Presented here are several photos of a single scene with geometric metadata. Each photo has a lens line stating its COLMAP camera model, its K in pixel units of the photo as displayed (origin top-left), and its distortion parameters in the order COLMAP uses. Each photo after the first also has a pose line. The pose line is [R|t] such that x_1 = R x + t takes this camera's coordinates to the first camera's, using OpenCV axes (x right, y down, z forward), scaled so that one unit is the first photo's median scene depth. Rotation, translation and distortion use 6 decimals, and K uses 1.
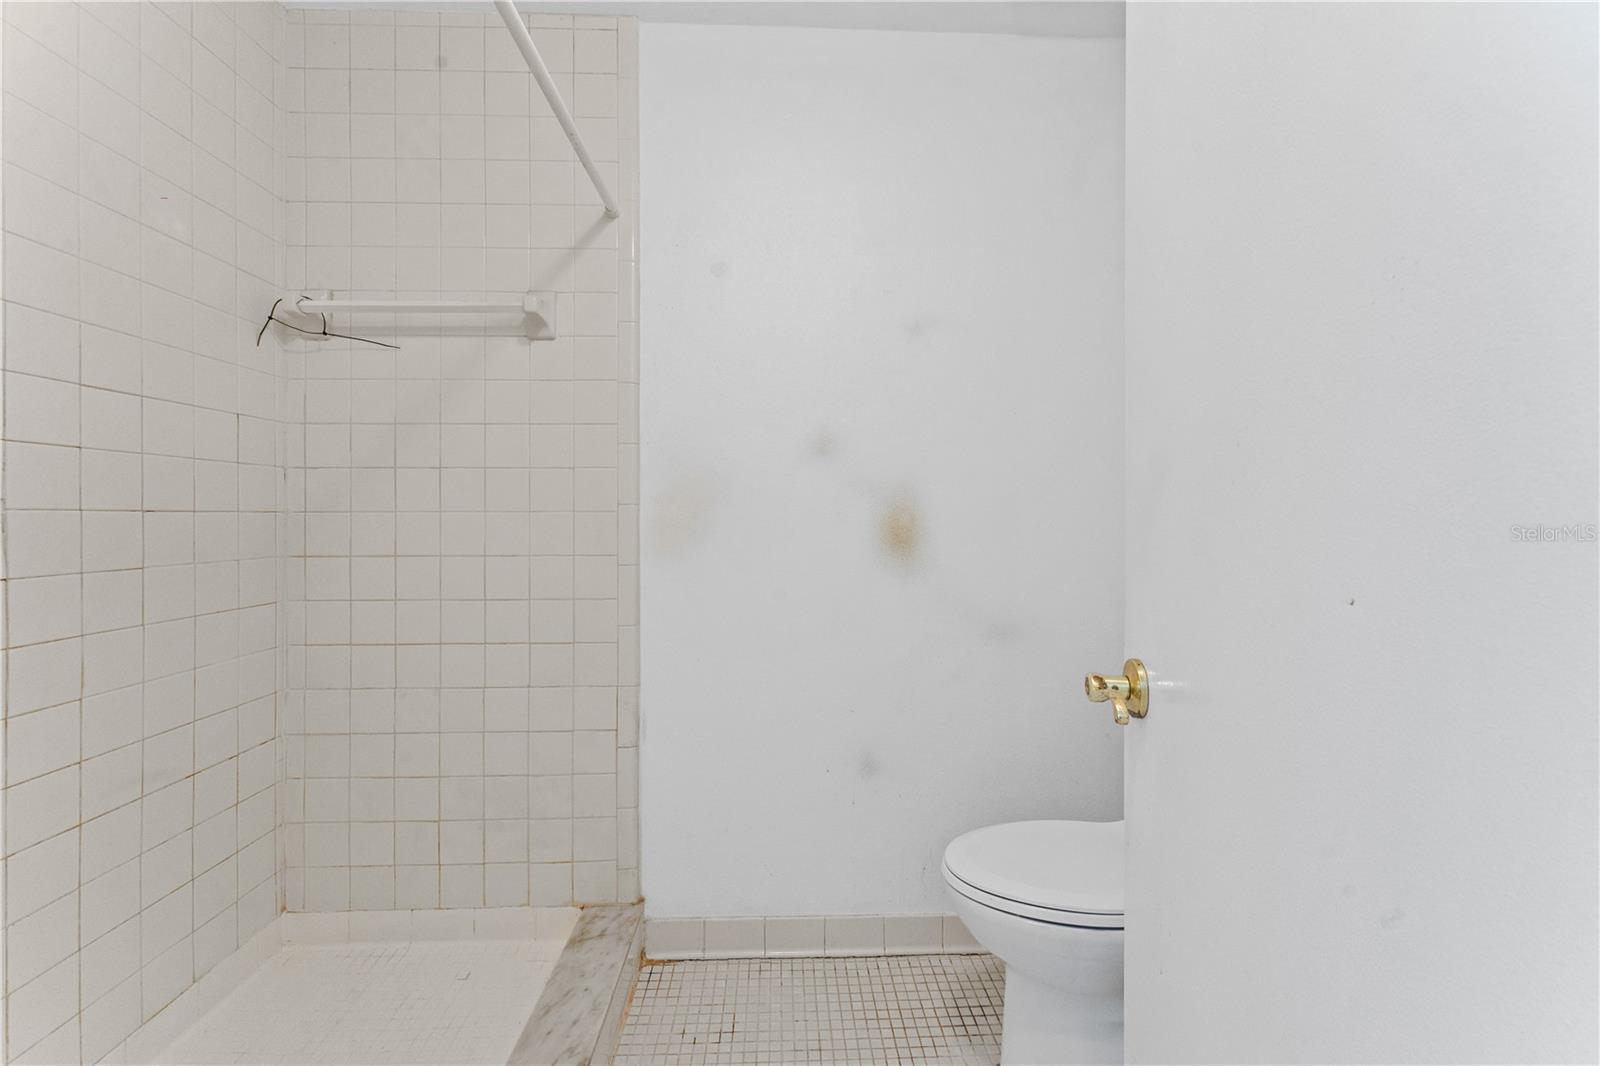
lens RADIAL K [[654.8, 0, 801.2], [0, 654.8, 527.9], [0, 0, 1]] dist [-0.003958, -0.000163]
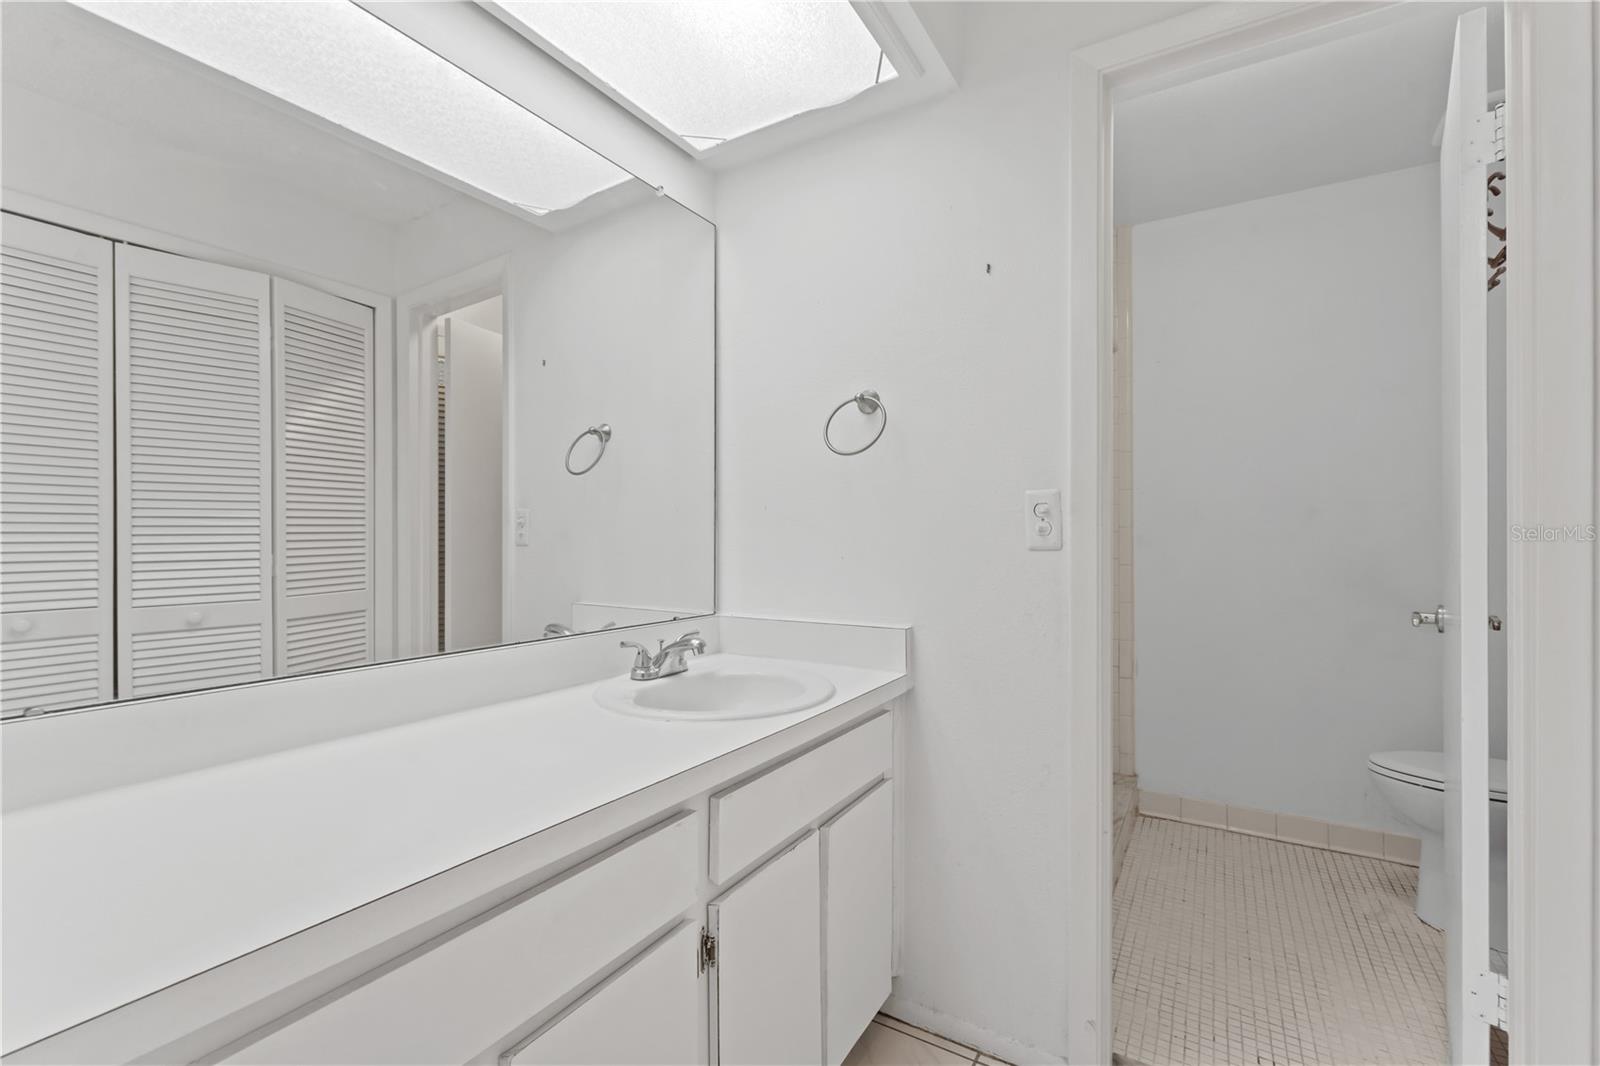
lens RADIAL K [[688.4, 0, 791.8], [0, 688.4, 534.2], [0, 0, 1]] dist [-0.001679, -0.000343]
pose [[0.829806, -0.003693, -0.558040, -0.002276], [0.002259, 0.999992, -0.003260, -0.014819], [0.558048, 0.001444, 0.829808, -0.858153]]
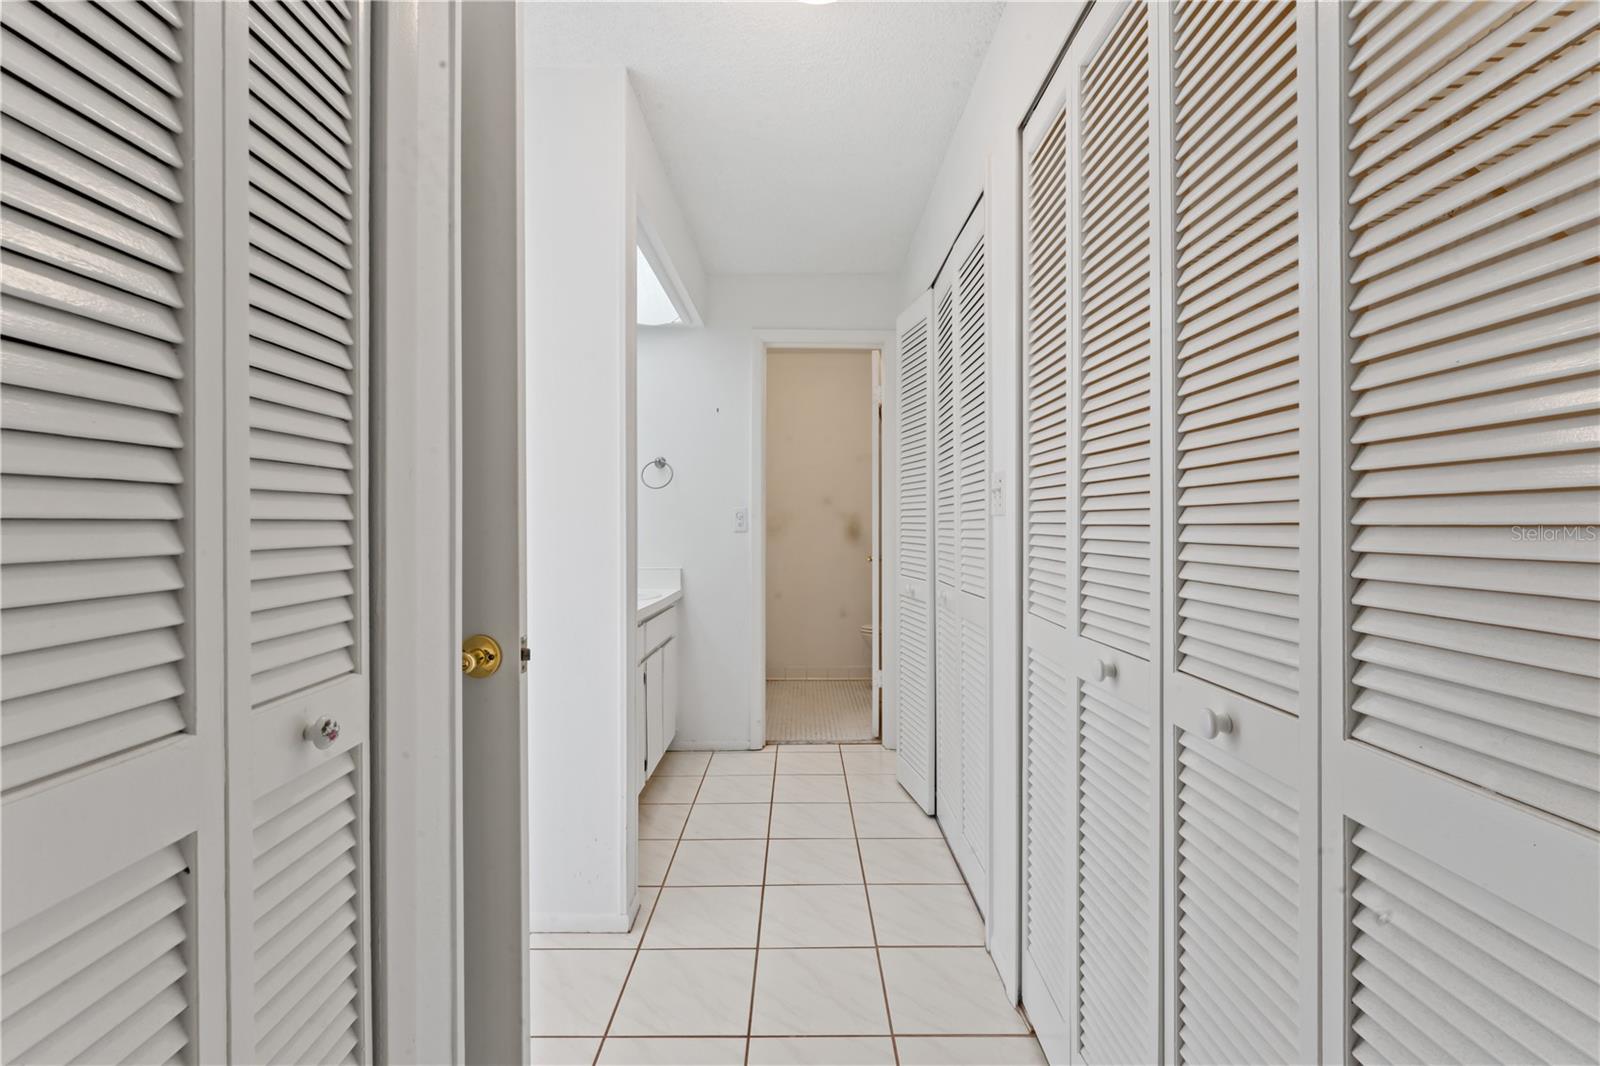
lens RADIAL K [[688.4, 0, 801.8], [0, 688.4, 529.4], [0, 0, 1]] dist [-0.001679, -0.000343]
pose [[0.999657, -0.001119, -0.026174, 0.036603], [0.001094, 0.999999, -0.000965, 0.007154], [0.026175, 0.000936, 0.999657, -3.180892]]
